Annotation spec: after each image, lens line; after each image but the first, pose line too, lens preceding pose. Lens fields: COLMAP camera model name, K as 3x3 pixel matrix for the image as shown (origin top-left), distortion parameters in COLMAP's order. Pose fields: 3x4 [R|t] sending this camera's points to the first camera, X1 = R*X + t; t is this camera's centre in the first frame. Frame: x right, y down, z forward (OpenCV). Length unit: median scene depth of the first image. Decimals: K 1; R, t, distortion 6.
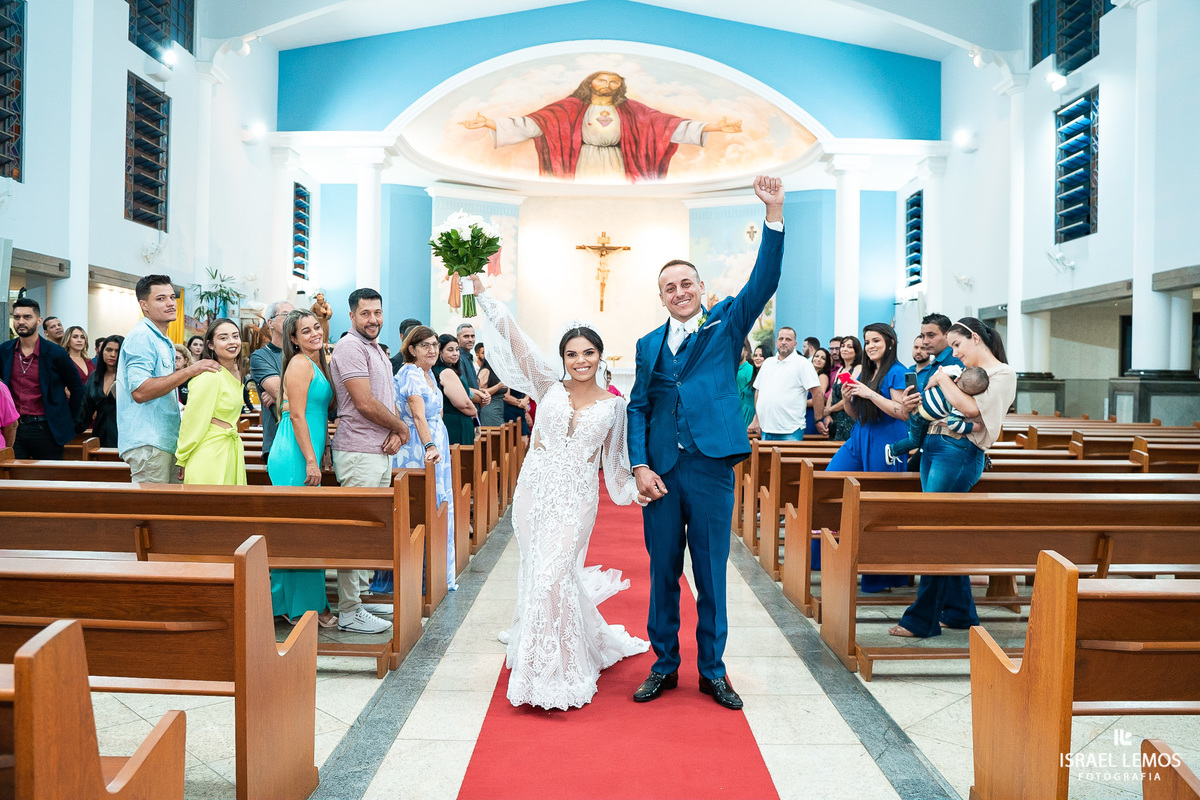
lens RADIAL K [[972.4, 0, 600.0], [0, 972.4, 400.0], [0, 0, 1]] dist [-0.115094, 0.087805]
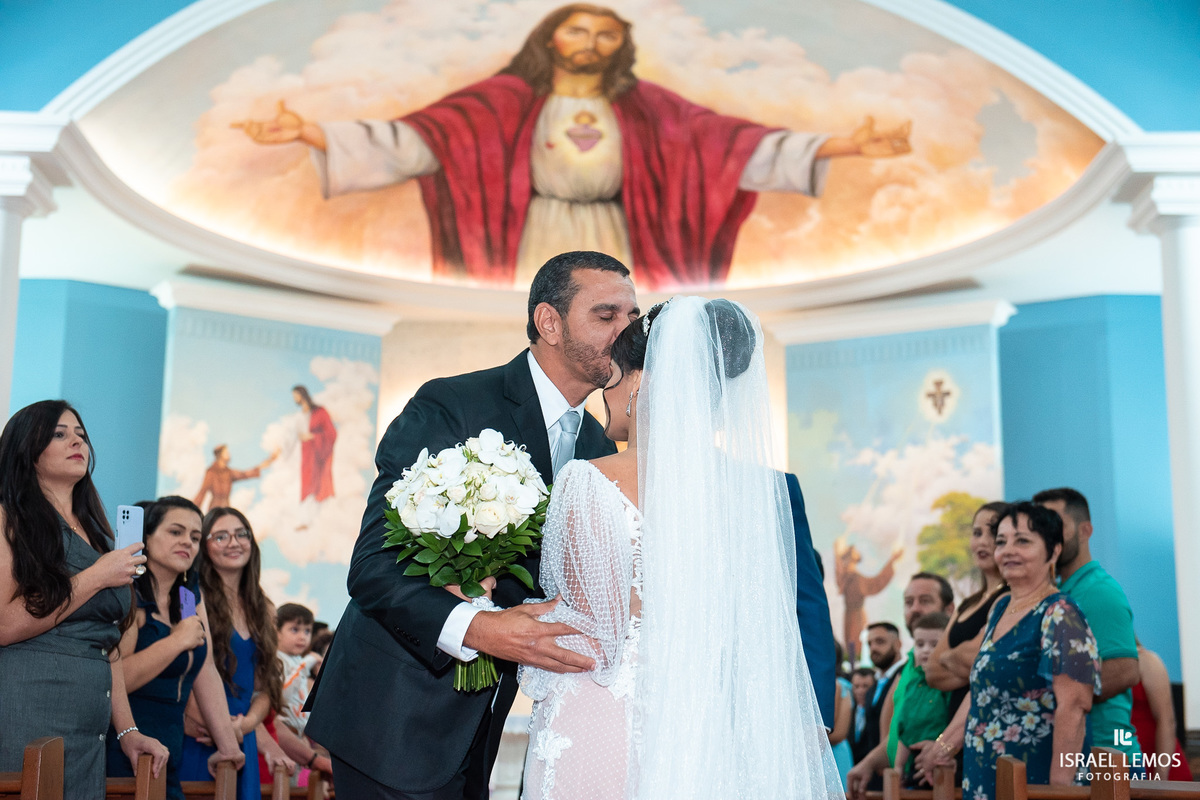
lens RADIAL K [[1871.4, 0, 605.3], [0, 1871.4, 398.4], [0, 0, 1]] dist [0.137044, -0.057258]
pose [[0.999928, 0.000941, 0.011996, 0.004408], [0.001841, 0.973255, -0.229720, 0.014605], [-0.011892, 0.229725, 0.973183, 0.233689]]
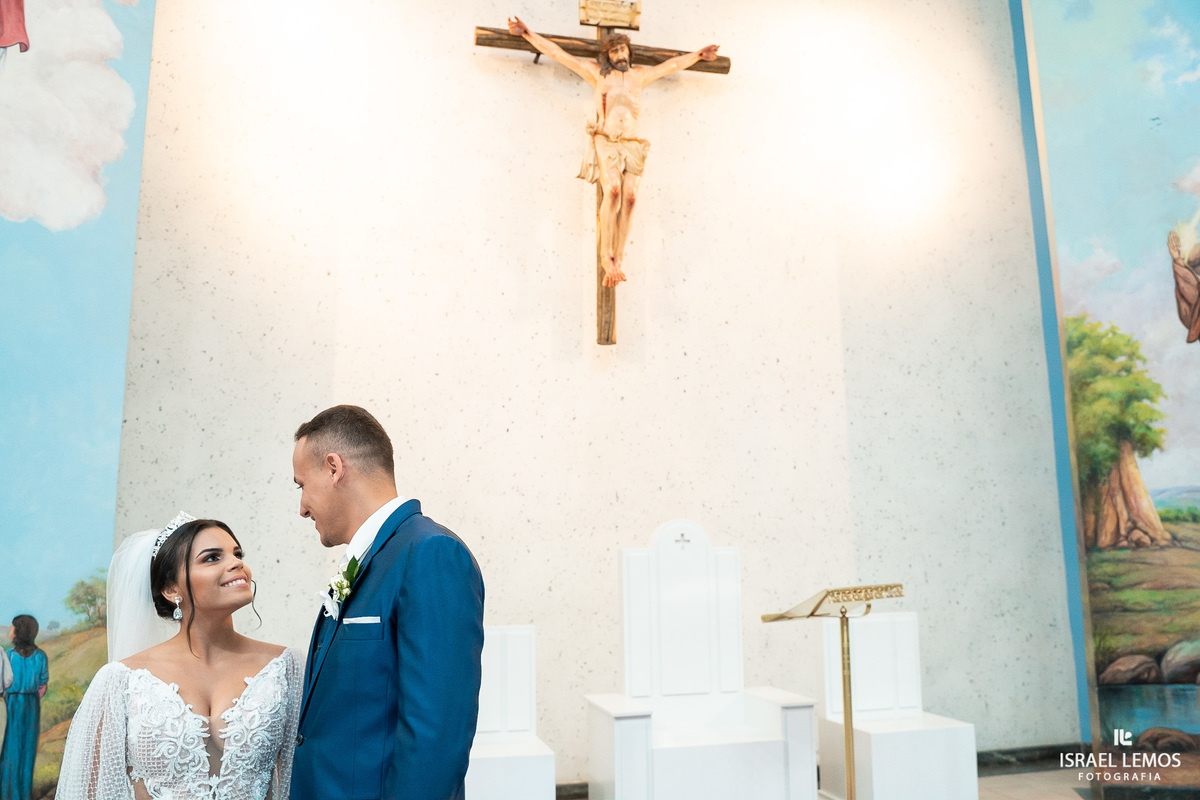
lens RADIAL K [[972.4, 0, 600.0], [0, 972.4, 400.0], [0, 0, 1]] dist [-0.115094, 0.087805]
pose [[0.974059, 0.011699, 0.225993, -0.051208], [0.030123, 0.983072, -0.180727, -0.050817], [-0.224281, 0.182847, 0.957217, 0.940411]]
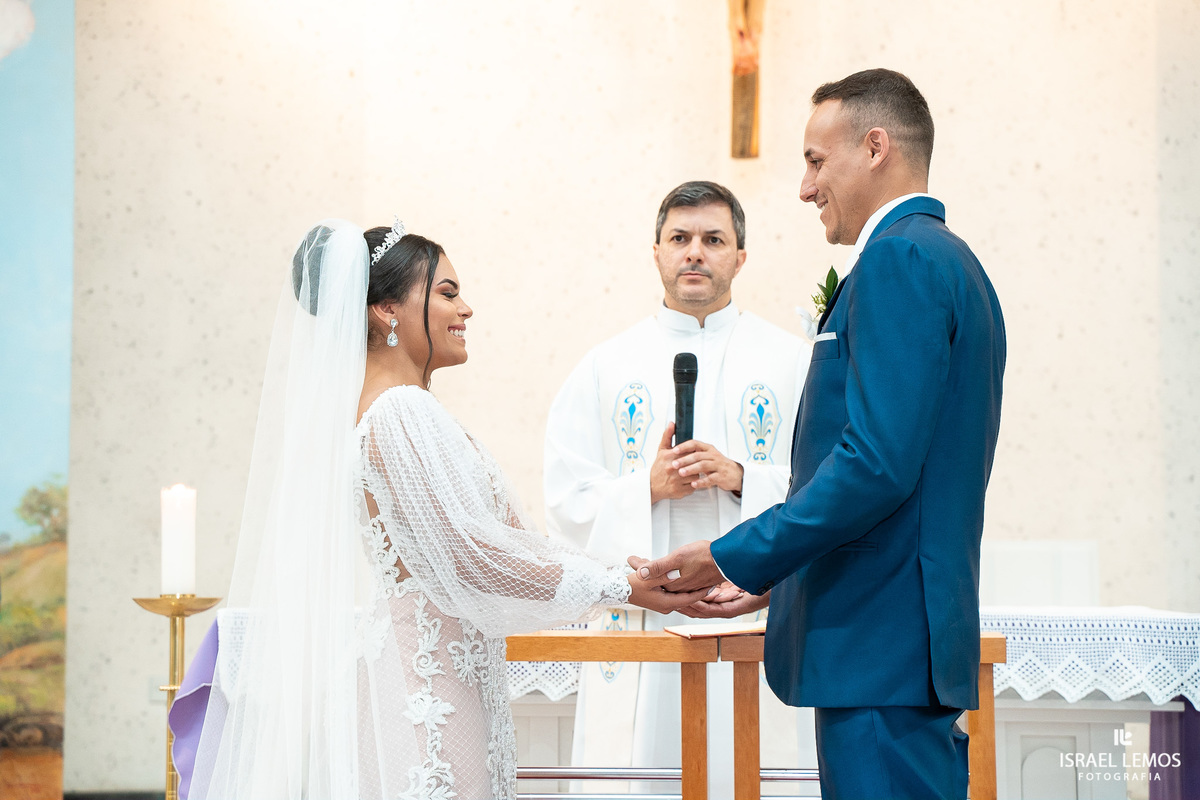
lens RADIAL K [[2457.8, 0, 600.0], [0, 2457.8, 400.0], [0, 0, 1]] dist [0.316314, -0.161770]
pose [[0.996460, -0.018013, -0.082110, 0.010542], [0.010339, 0.995618, -0.092944, -0.030545], [0.083424, 0.091766, 0.992280, 0.768269]]
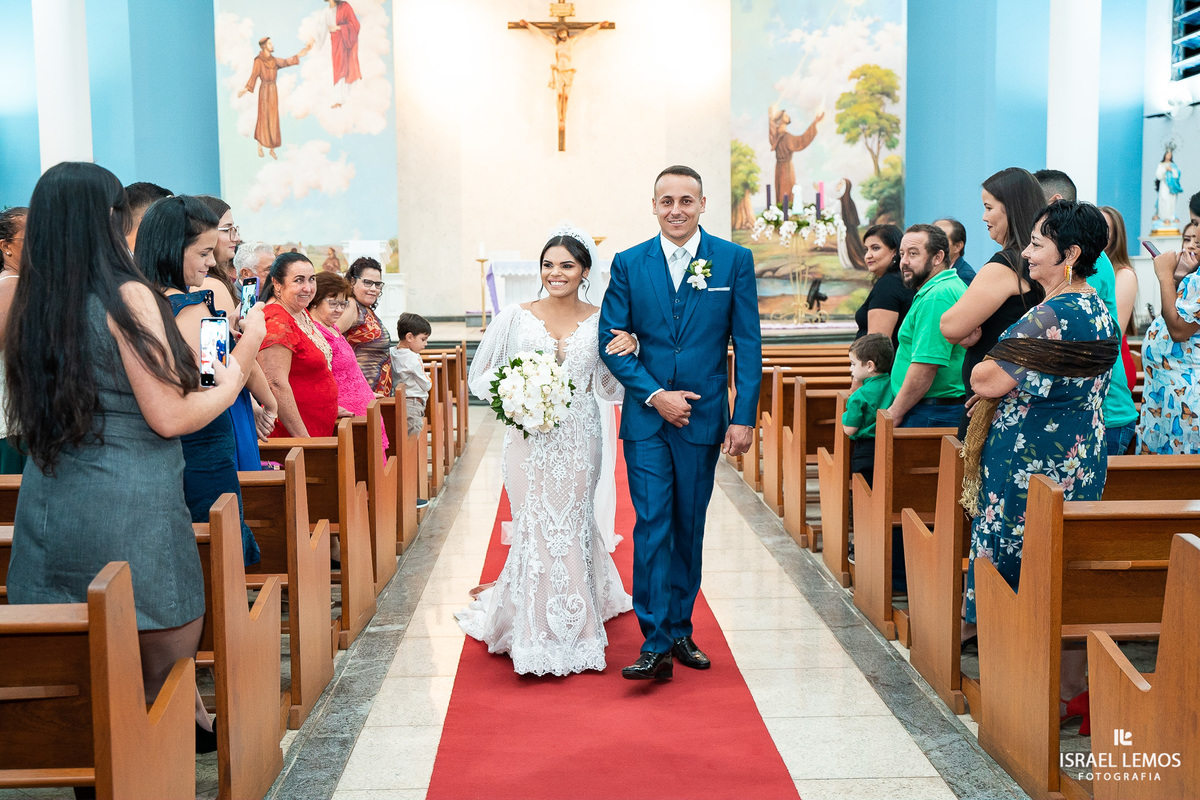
lens RADIAL K [[1410.1, 0, 600.0], [0, 1410.1, 400.0], [0, 0, 1]] dist [0.007487, 0.010257]
pose [[0.999250, -0.027645, 0.027122, -0.002382], [0.025780, 0.997430, 0.066846, -0.010064], [-0.028900, -0.066097, 0.997395, 0.280366]]
